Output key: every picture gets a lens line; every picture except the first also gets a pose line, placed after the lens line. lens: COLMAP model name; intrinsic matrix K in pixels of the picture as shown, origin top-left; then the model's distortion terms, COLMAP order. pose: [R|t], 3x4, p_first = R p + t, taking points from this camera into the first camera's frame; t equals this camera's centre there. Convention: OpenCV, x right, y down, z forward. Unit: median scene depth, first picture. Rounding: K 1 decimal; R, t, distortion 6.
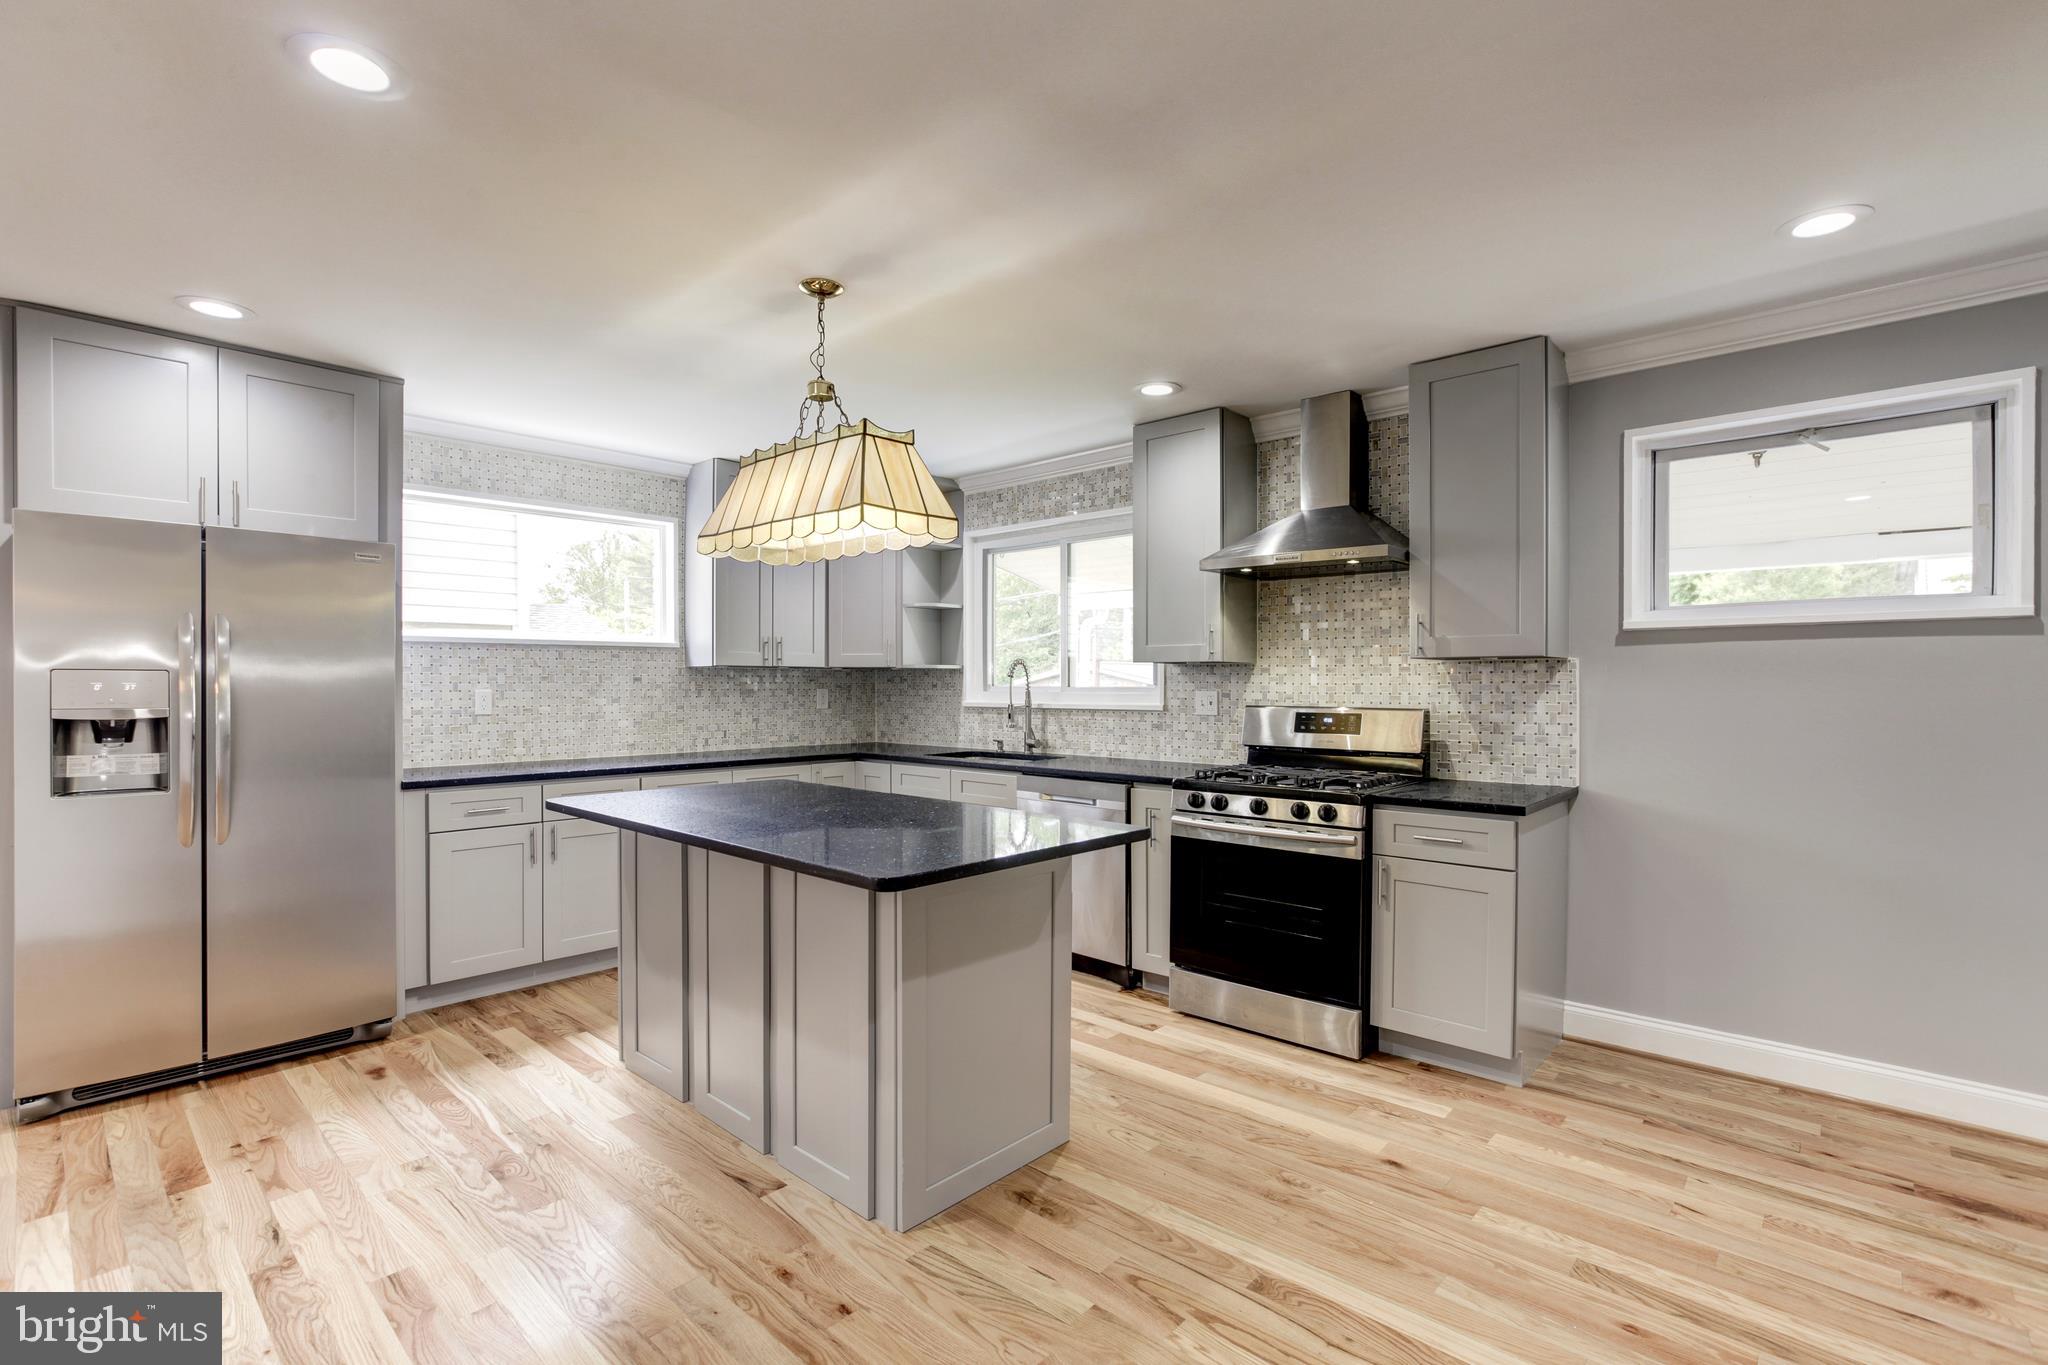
lens RADIAL K [[966.7, 0, 1091.1], [0, 966.7, 683.8], [0, 0, 1]] dist [-0.031971, 0.026523]
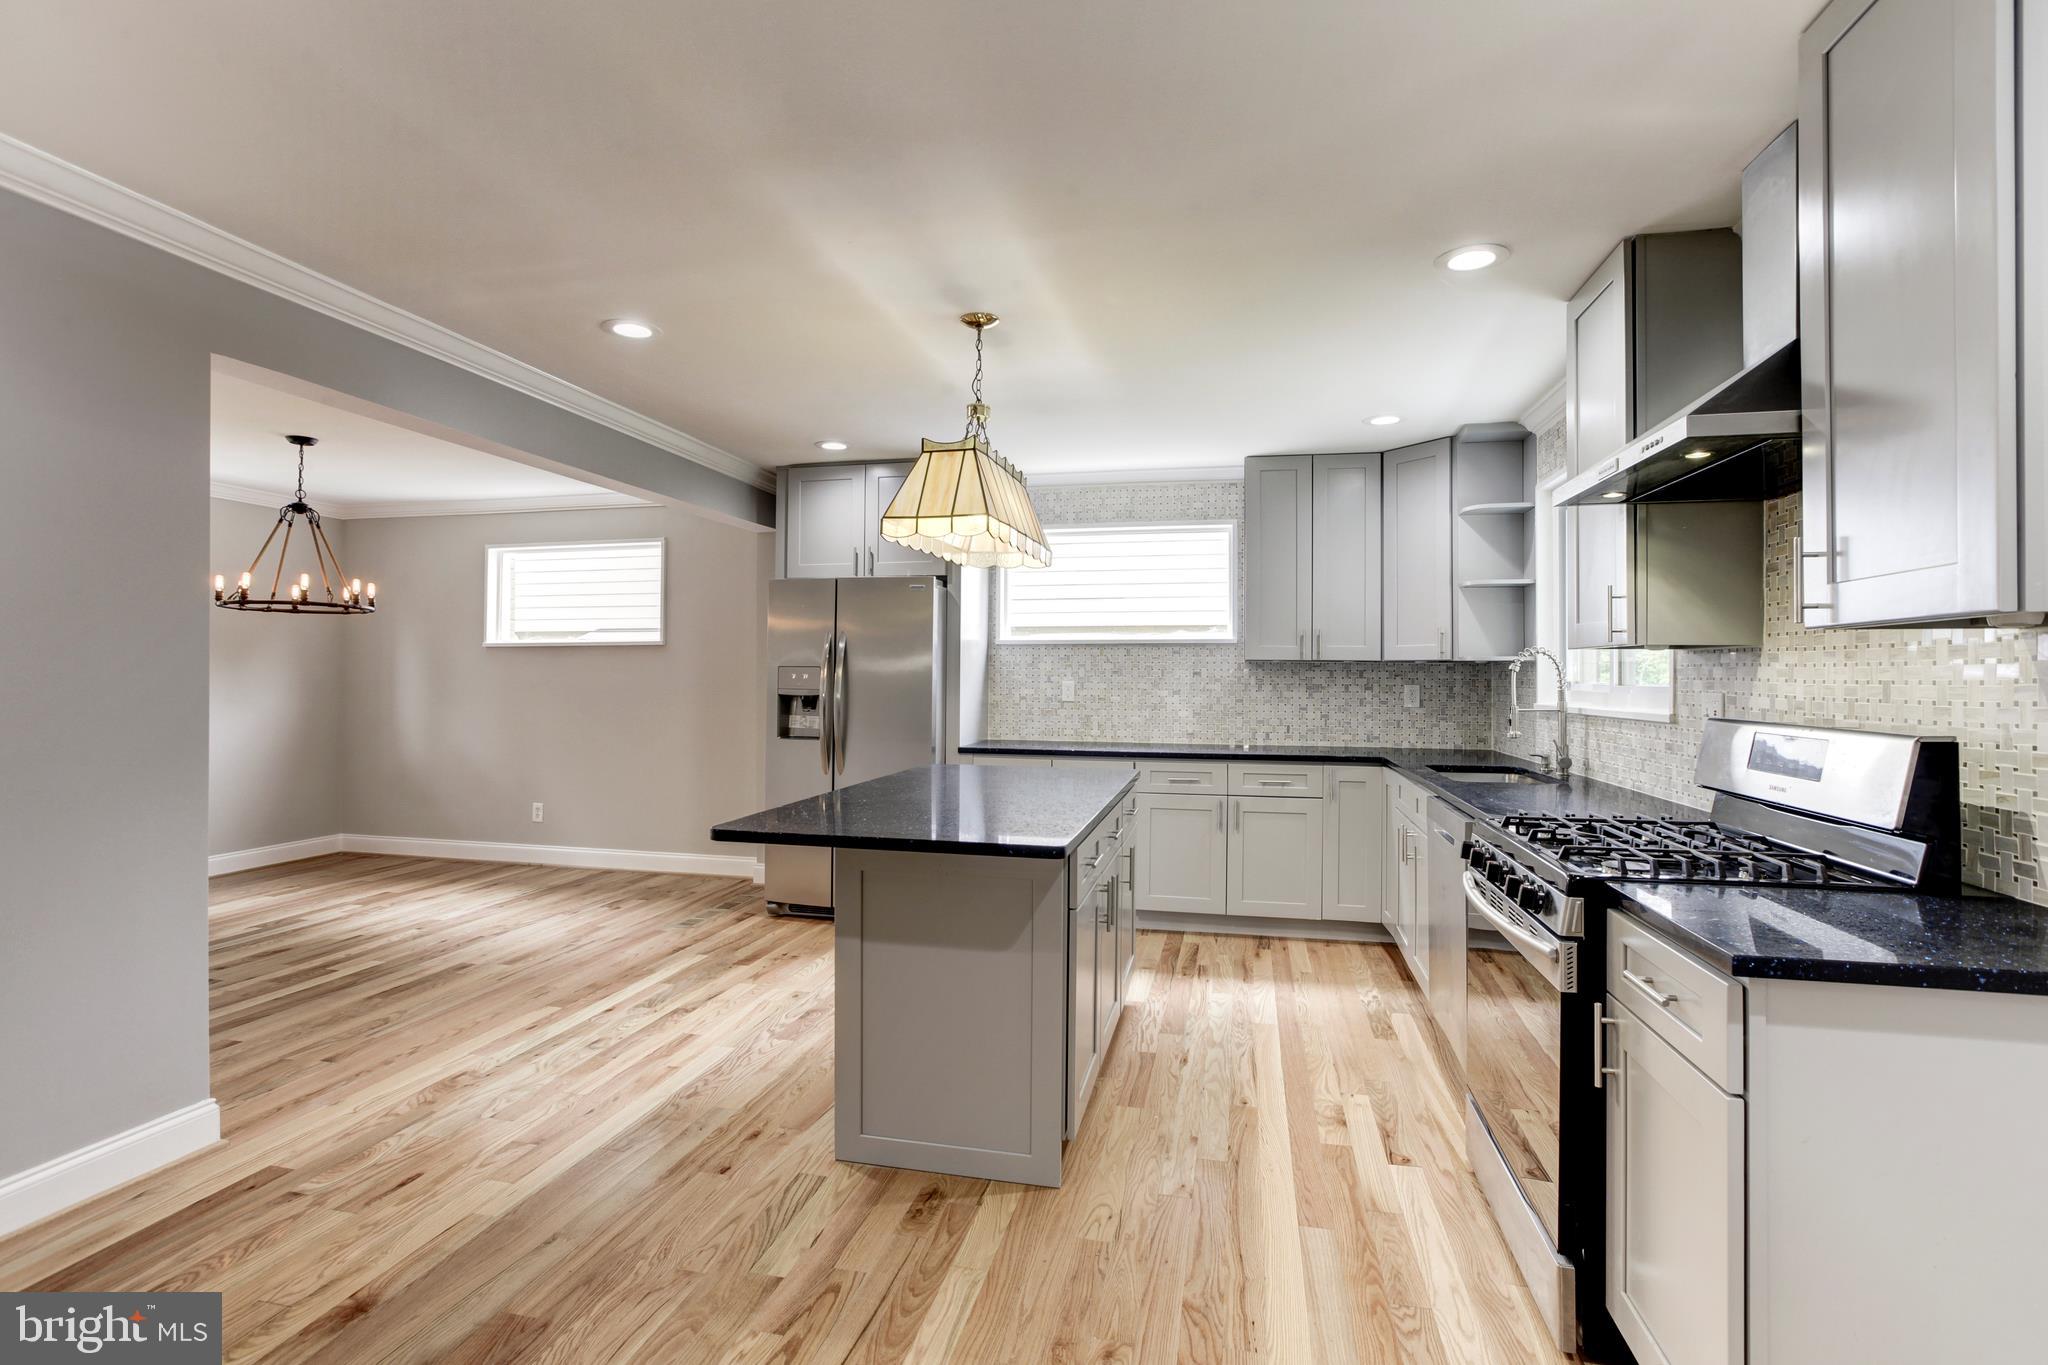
lens RADIAL K [[992.2, 0, 996.1], [0, 992.2, 663.7], [0, 0, 1]] dist [-0.049406, 0.030796]
pose [[0.449150, -0.007914, -0.893421, 0.519196], [-0.008409, 0.999879, -0.013084, 0.000905], [0.893417, 0.013389, 0.449029, 0.360484]]
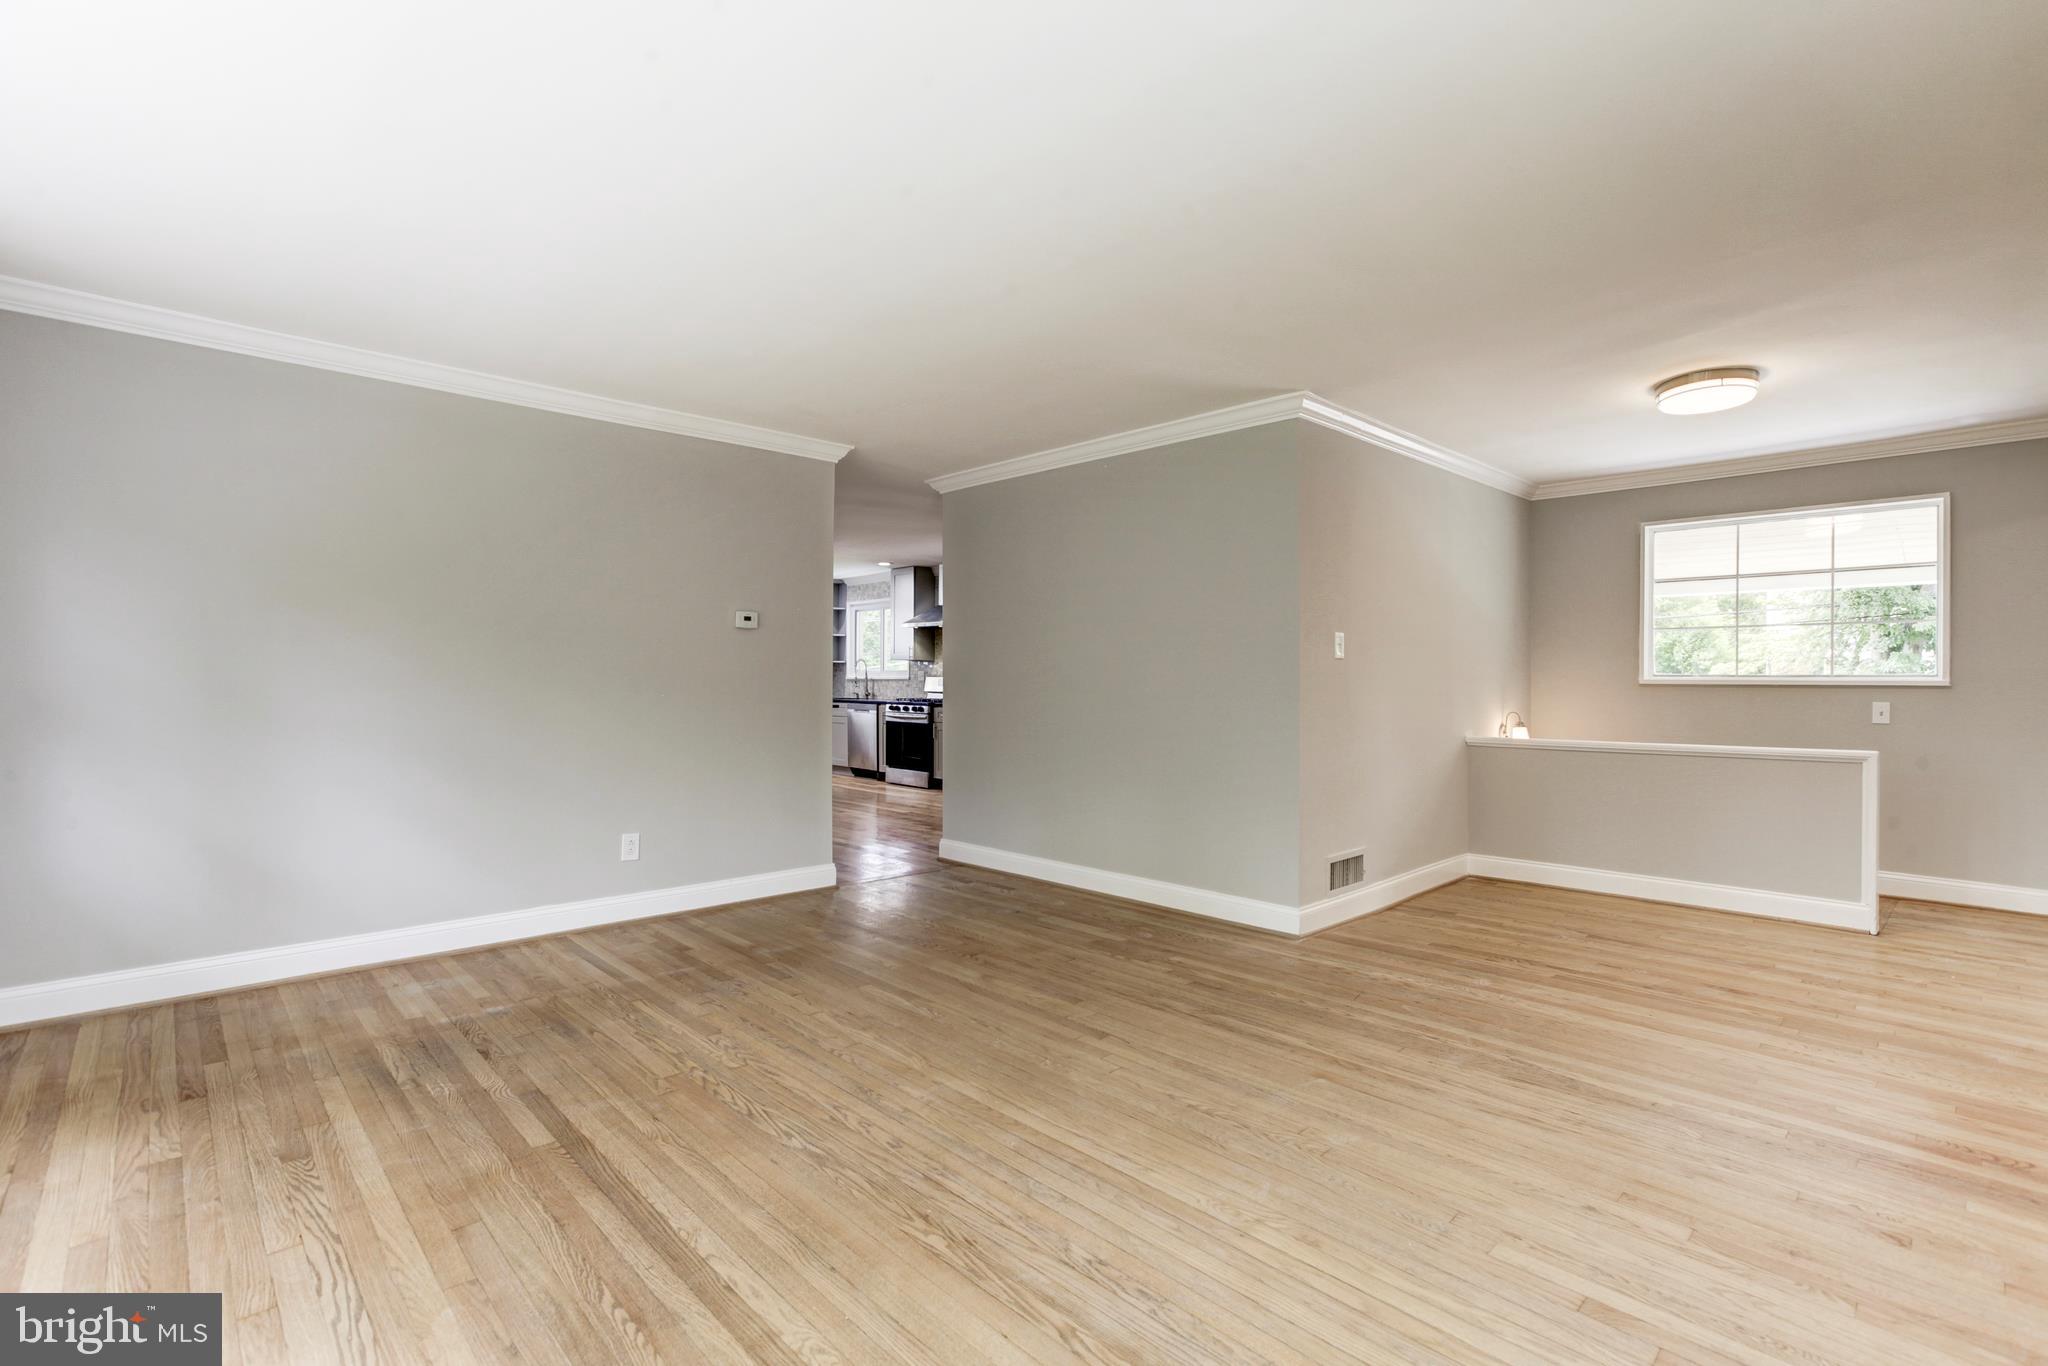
lens RADIAL K [[962.9, 0, 985.7], [0, 962.9, 679.4], [0, 0, 1]] dist [-0.030096, 0.015865]
pose [[0.984984, -0.000433, -0.172648, 0.809825], [0.000501, 1.000000, 0.000351, 0.032197], [0.172647, -0.000433, 0.984984, -1.639521]]
